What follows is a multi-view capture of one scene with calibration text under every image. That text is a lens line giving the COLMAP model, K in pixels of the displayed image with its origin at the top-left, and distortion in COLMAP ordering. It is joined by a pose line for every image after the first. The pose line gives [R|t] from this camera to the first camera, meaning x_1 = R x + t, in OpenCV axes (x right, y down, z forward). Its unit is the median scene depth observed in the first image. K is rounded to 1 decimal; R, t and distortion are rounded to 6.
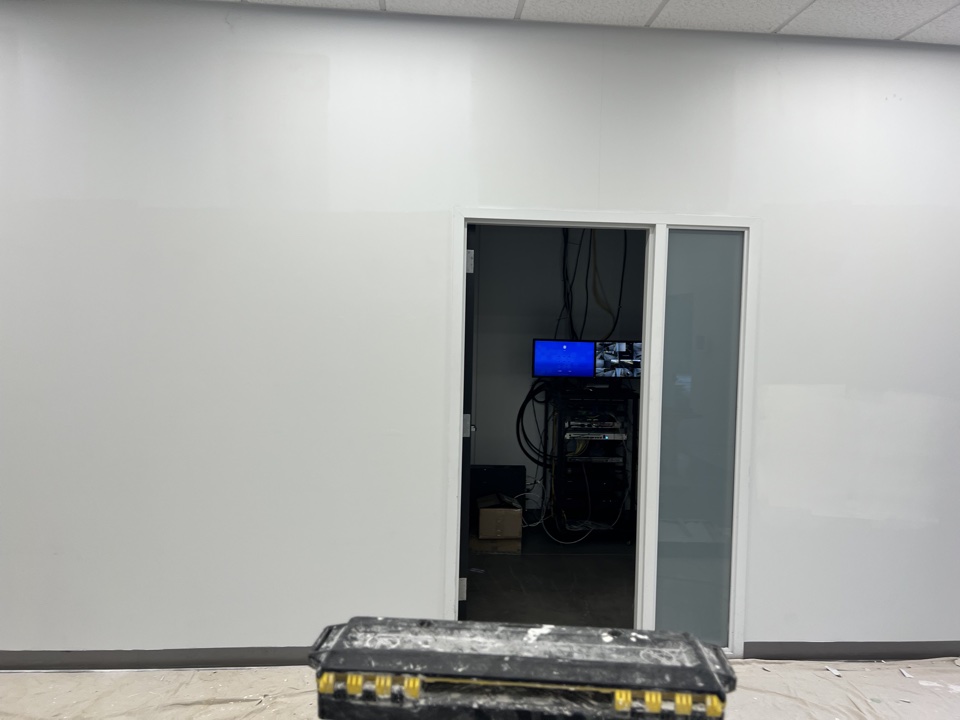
lens RADIAL K [[726.5, 0, 479.3], [0, 726.5, 357.8], [0, 0, 1]] dist [0.086082, -0.076310]
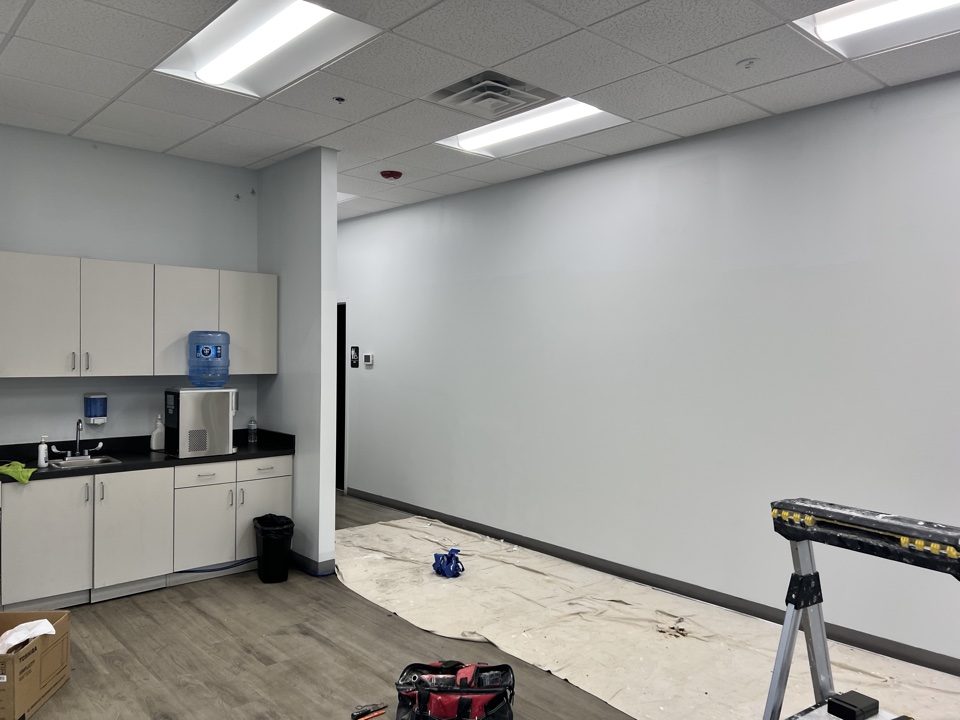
lens RADIAL K [[726.5, 0, 480.5], [0, 726.5, 359.5], [0, 0, 1]] dist [0.086082, -0.076310]
pose [[0.627105, 0.010168, -0.778868, 1.032116], [-0.038590, 0.999092, -0.018028, 0.033432], [0.777978, 0.041362, 0.626929, -1.218565]]
